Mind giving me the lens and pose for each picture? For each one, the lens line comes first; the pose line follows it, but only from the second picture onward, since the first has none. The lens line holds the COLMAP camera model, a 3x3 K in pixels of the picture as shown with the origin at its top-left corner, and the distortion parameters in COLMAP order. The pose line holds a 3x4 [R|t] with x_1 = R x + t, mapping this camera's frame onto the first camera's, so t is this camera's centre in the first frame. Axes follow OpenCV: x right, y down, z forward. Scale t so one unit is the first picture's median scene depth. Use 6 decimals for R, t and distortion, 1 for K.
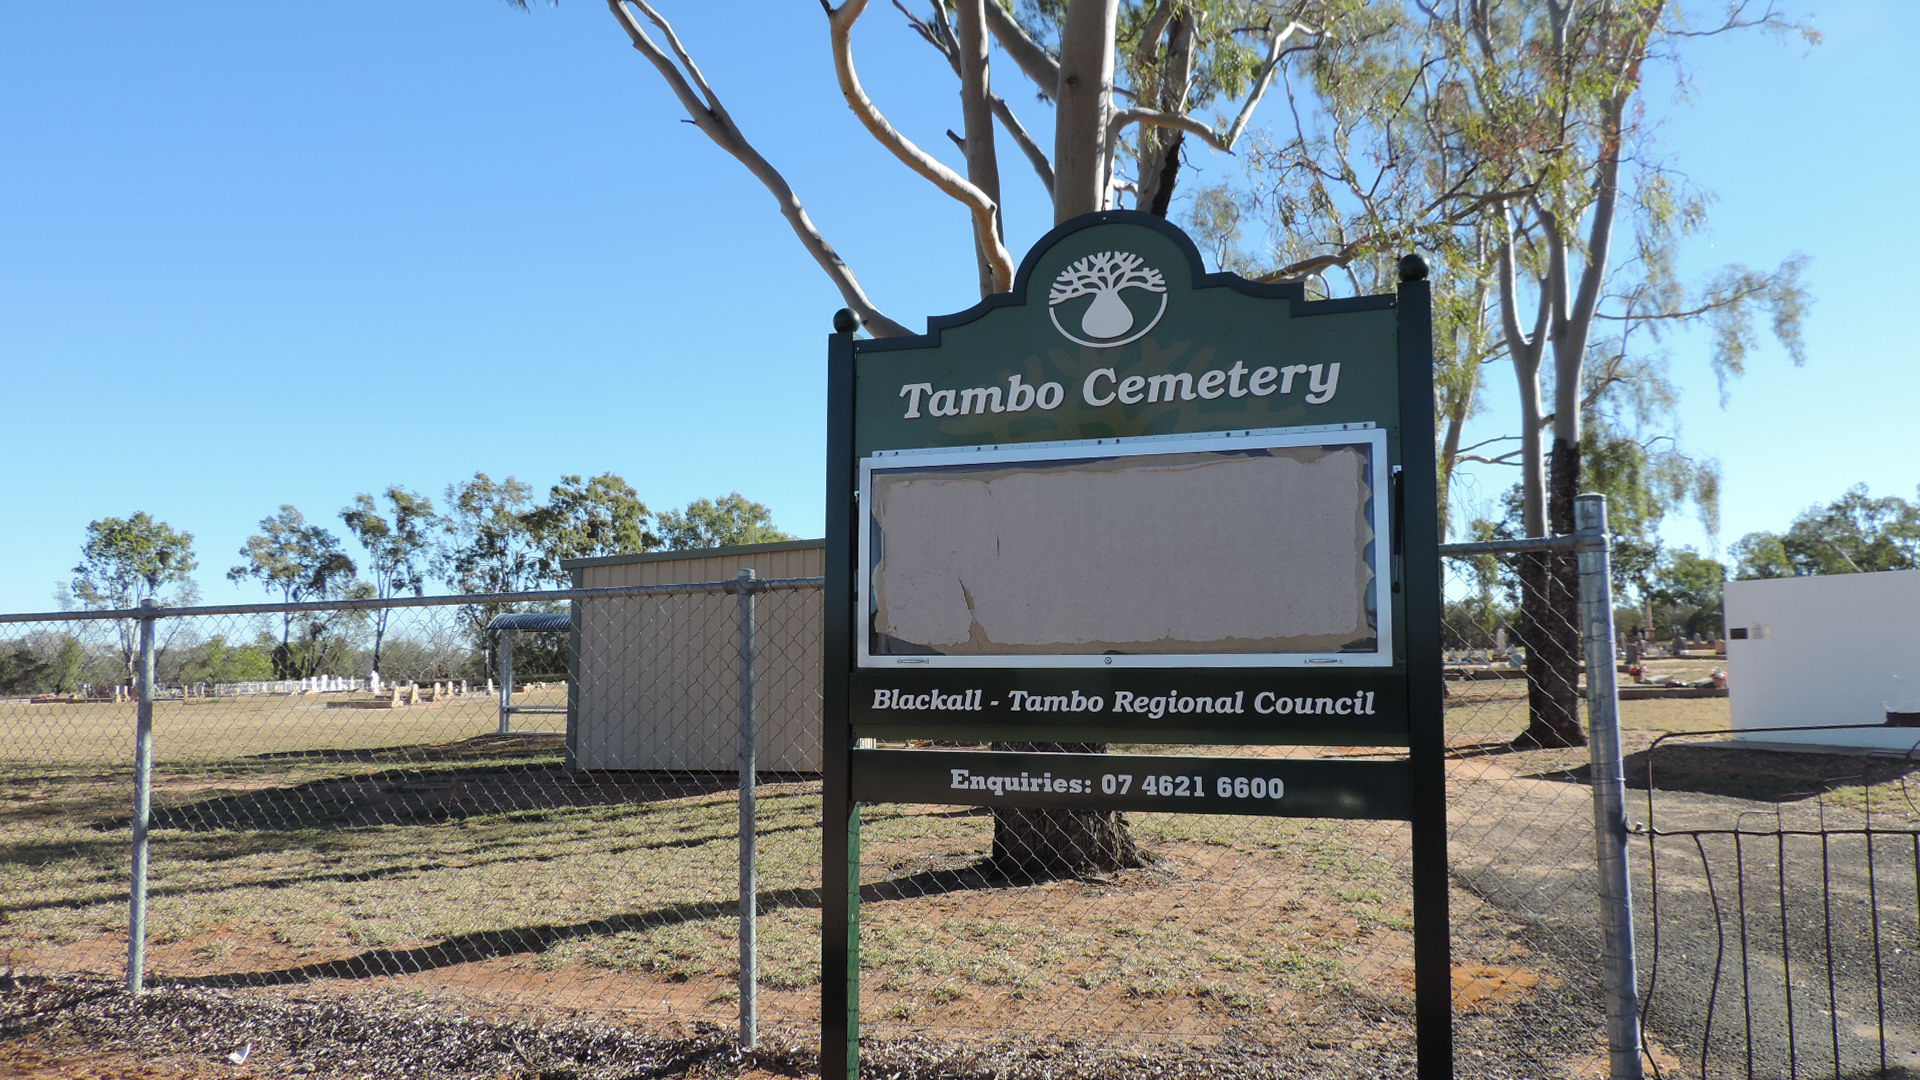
lens RADIAL K [[1369.4, 0, 984.8], [0, 1369.4, 563.3], [0, 0, 1]] dist [-0.022403, 0.007755]
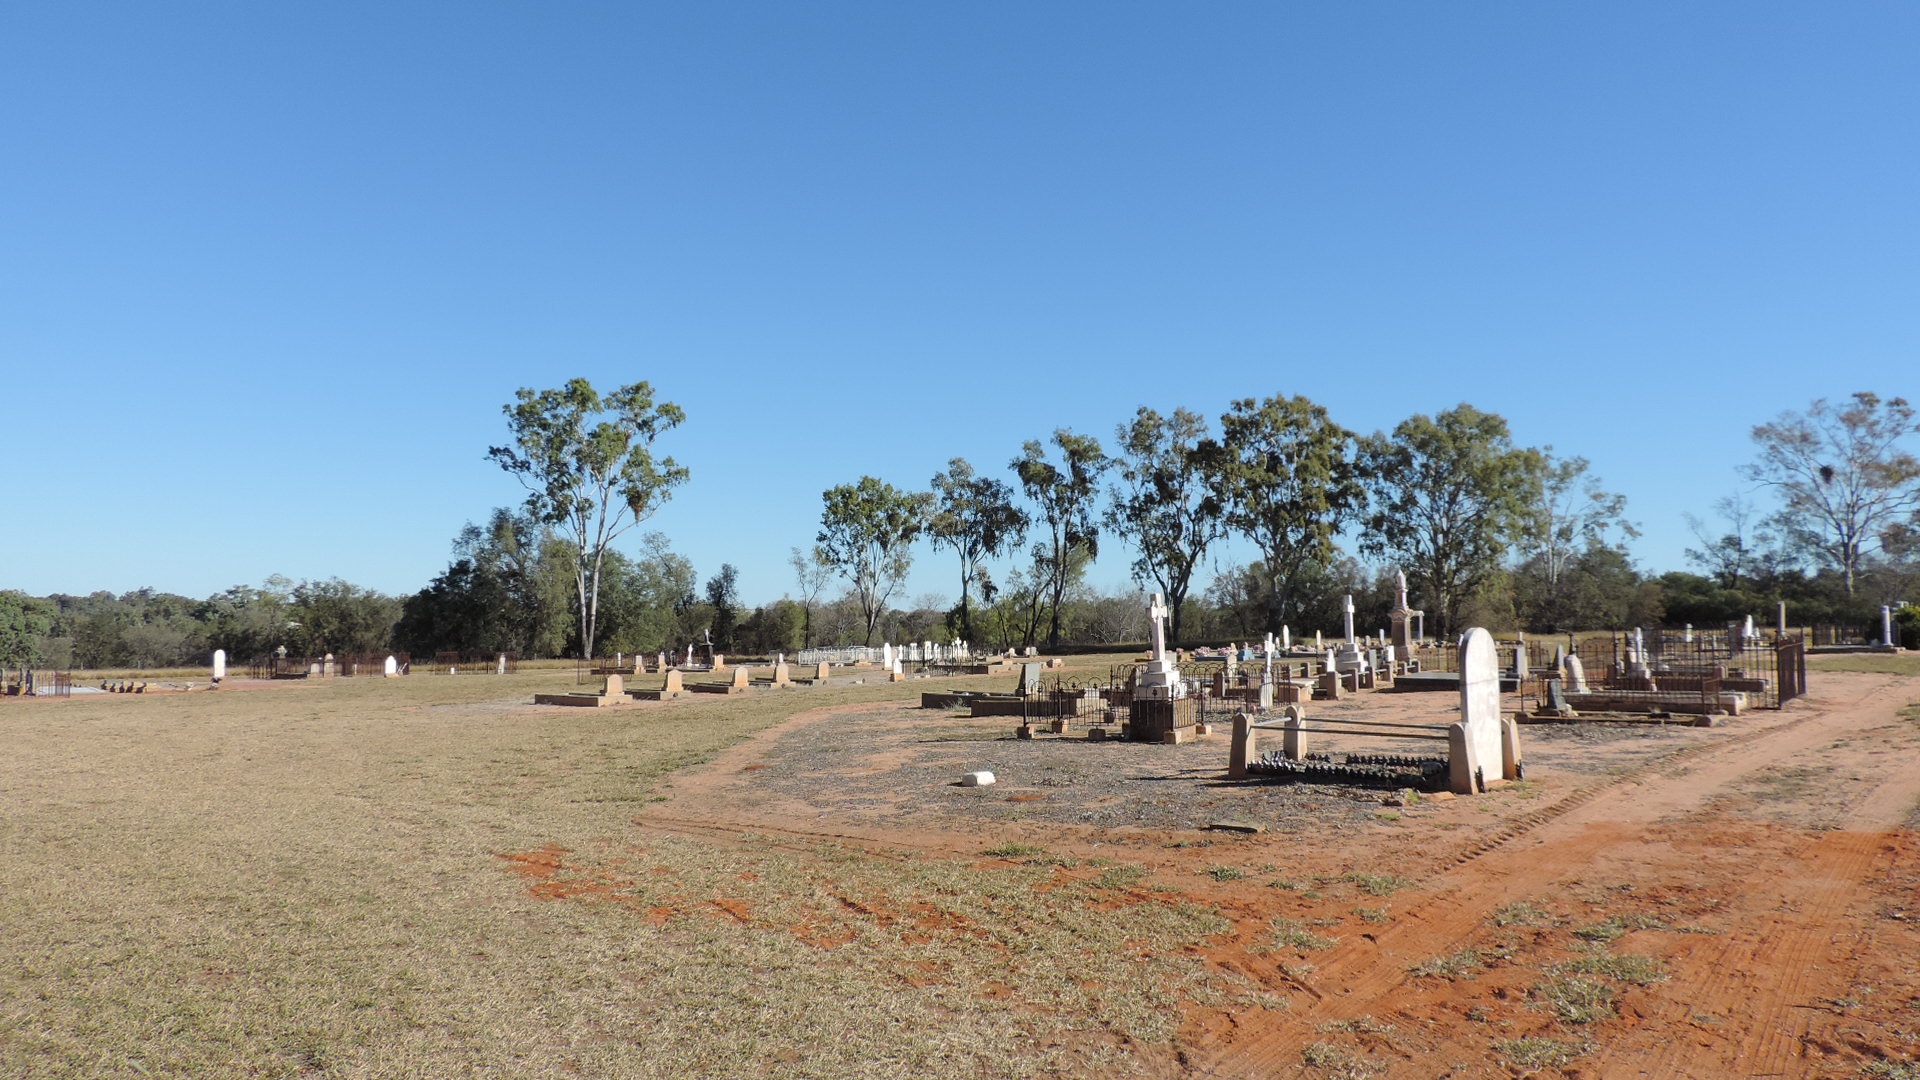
lens RADIAL K [[1369.4, 0, 964.3], [0, 1369.4, 549.4], [0, 0, 1]] dist [-0.022403, 0.007755]
pose [[0.803810, -0.030611, -0.594098, 0.052293], [0.044100, 0.998994, 0.008193, 0.013117], [0.593249, -0.032785, 0.804351, 0.239943]]
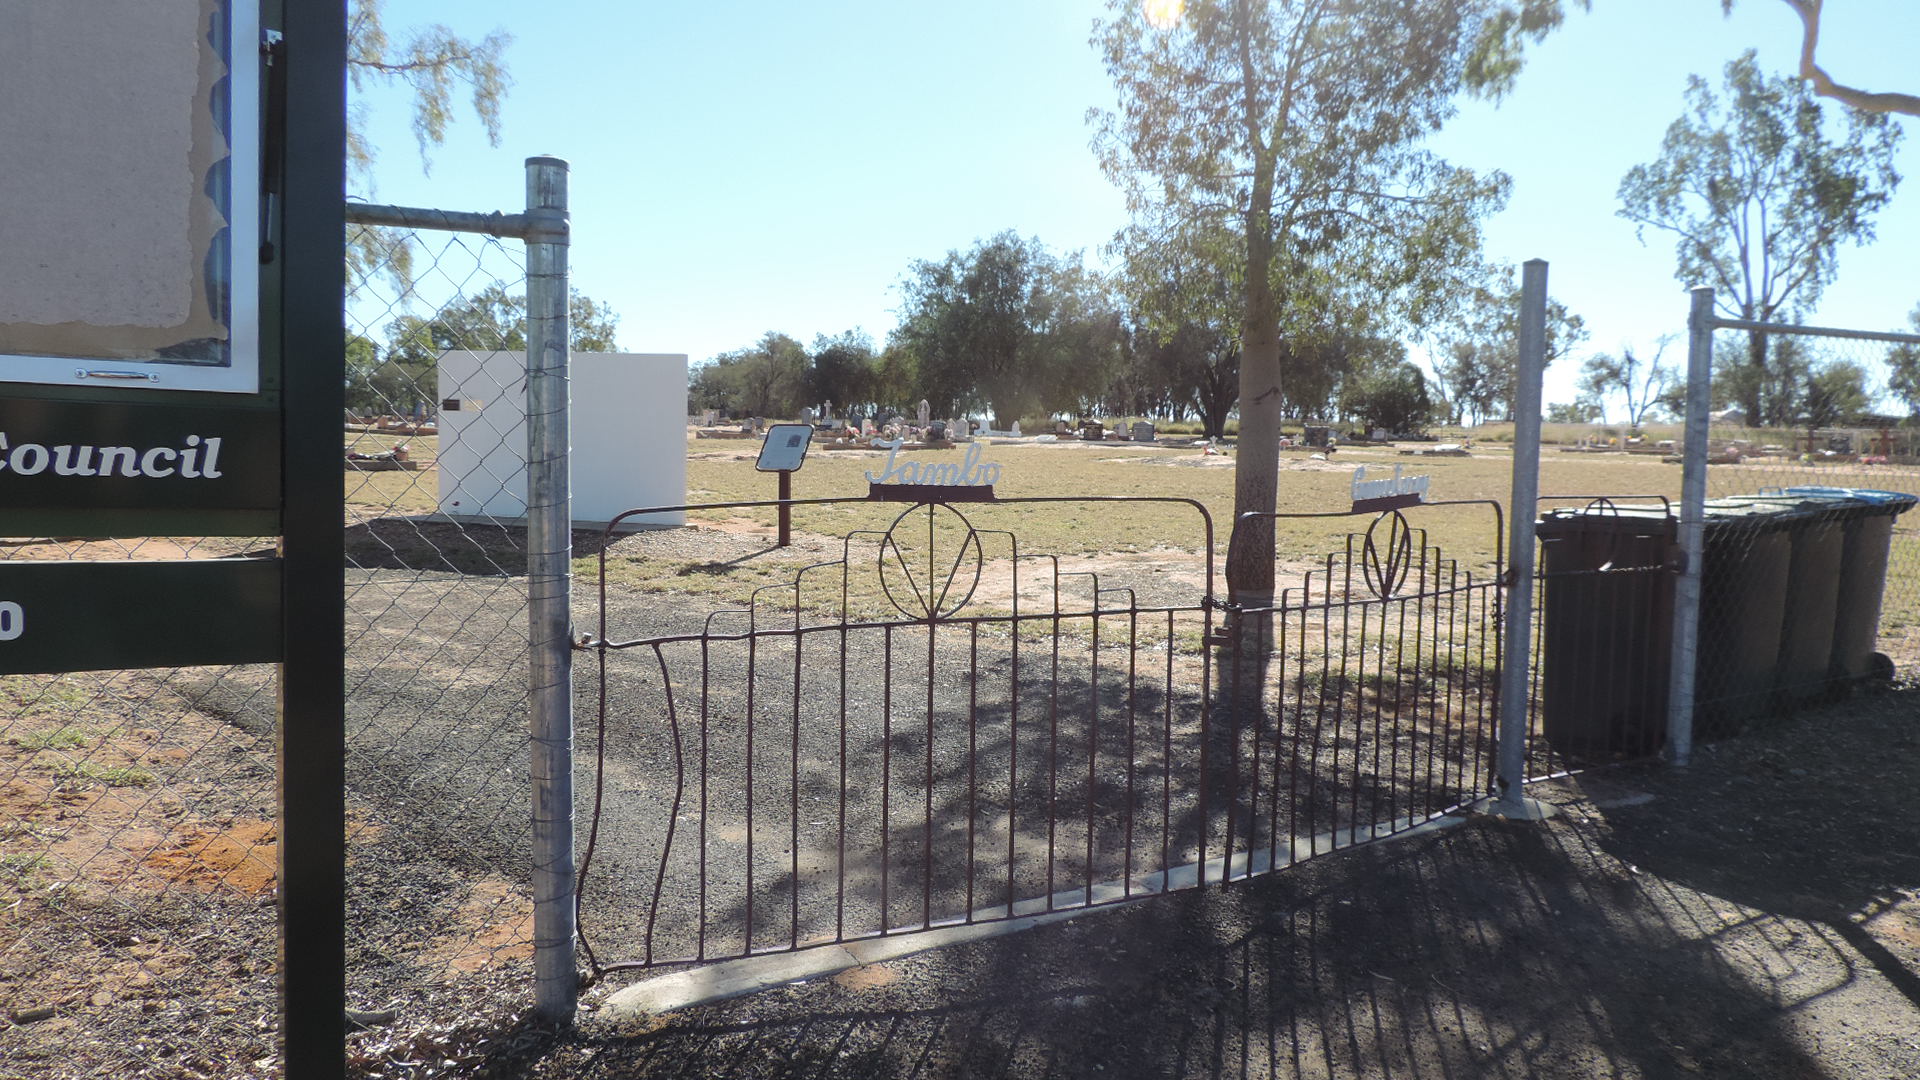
lens RADIAL K [[1369.4, 0, 955.3], [0, 1369.4, 551.3], [0, 0, 1]] dist [-0.022403, 0.007755]
pose [[0.618287, -0.029137, 0.785412, 0.001339], [-0.093820, 0.989431, 0.110562, 0.001929], [-0.780333, -0.142046, 0.609019, 0.016232]]
